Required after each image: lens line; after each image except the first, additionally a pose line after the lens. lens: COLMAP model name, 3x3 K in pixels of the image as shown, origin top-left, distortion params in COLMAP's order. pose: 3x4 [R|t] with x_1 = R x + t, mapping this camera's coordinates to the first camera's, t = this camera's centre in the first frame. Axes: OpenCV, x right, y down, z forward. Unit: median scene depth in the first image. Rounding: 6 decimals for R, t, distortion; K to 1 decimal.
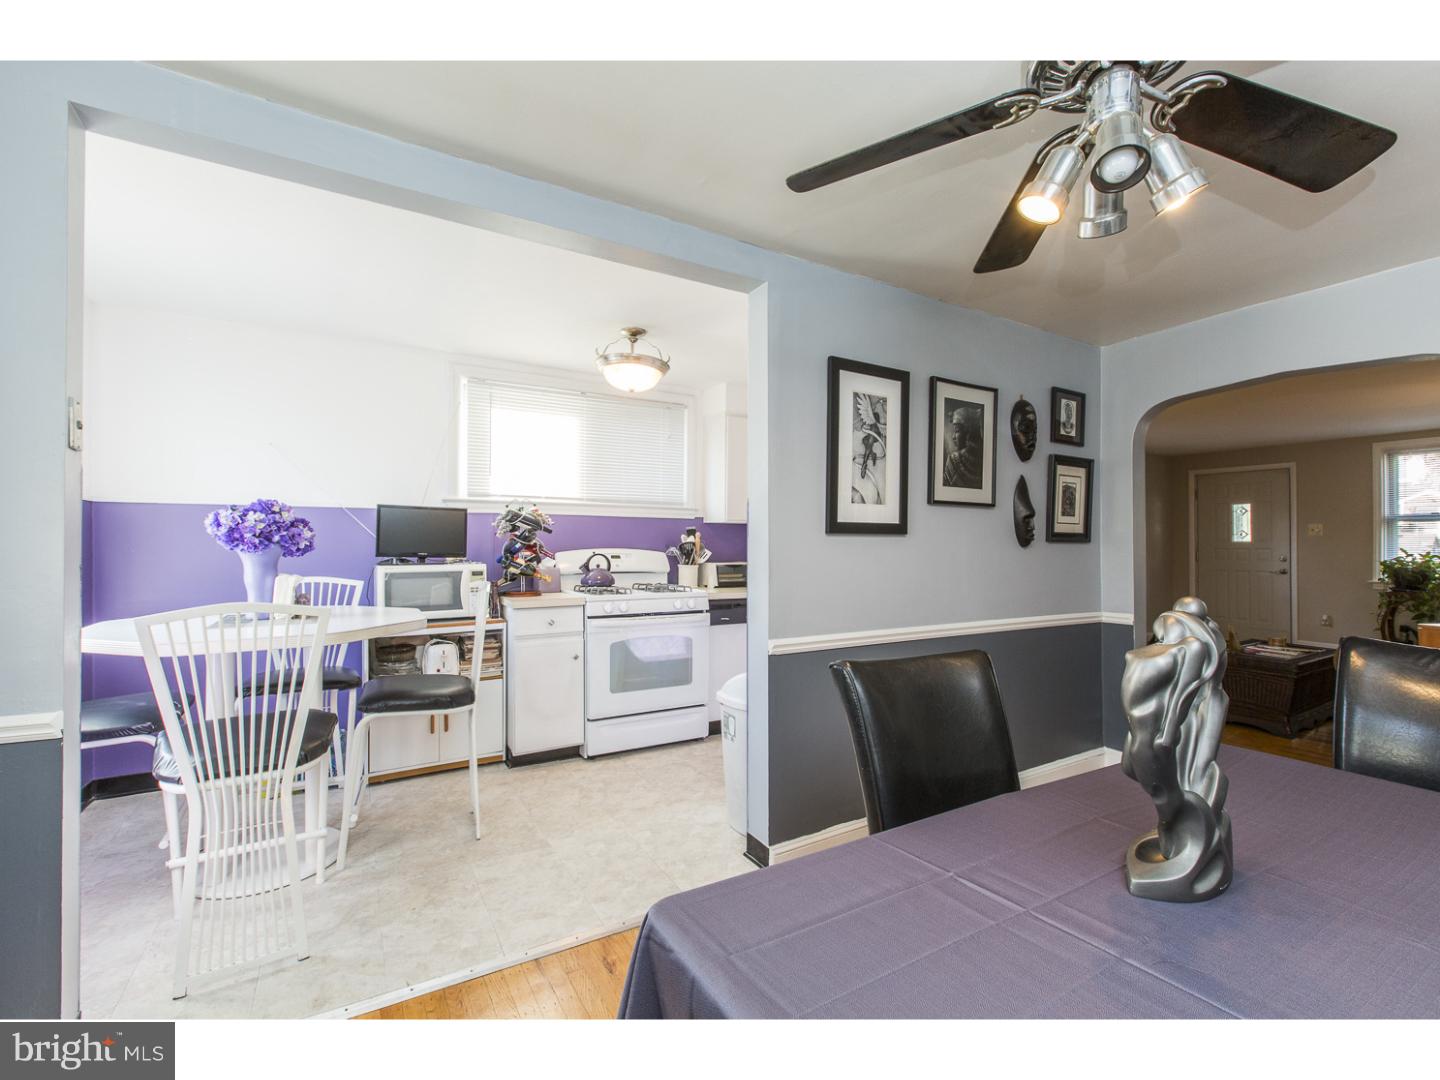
lens RADIAL K [[630.9, 0, 716.0], [0, 630.9, 534.7], [0, 0, 1]] dist [0.000160, -0.000333]
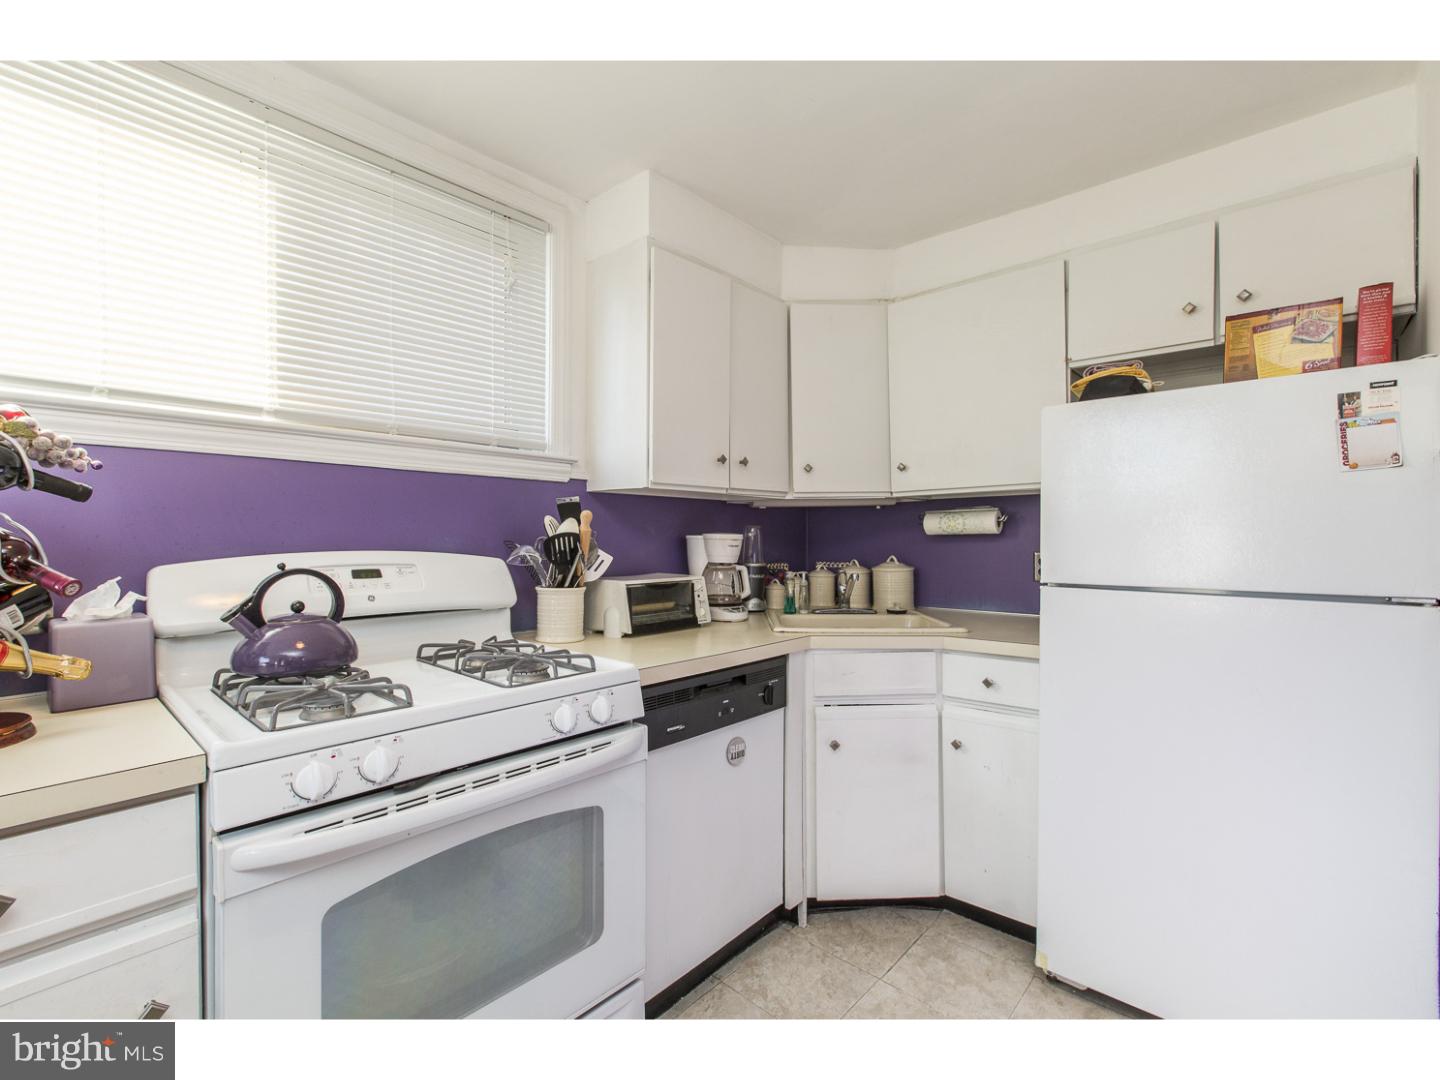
lens RADIAL K [[634.3, 0, 726.4], [0, 634.3, 536.5], [0, 0, 1]] dist [-0.008252, -0.000168]
pose [[0.952182, -0.004146, 0.305504, -0.069277], [0.000099, 0.999912, 0.013261, 0.008242], [-0.305533, -0.012597, 0.952098, 0.562992]]
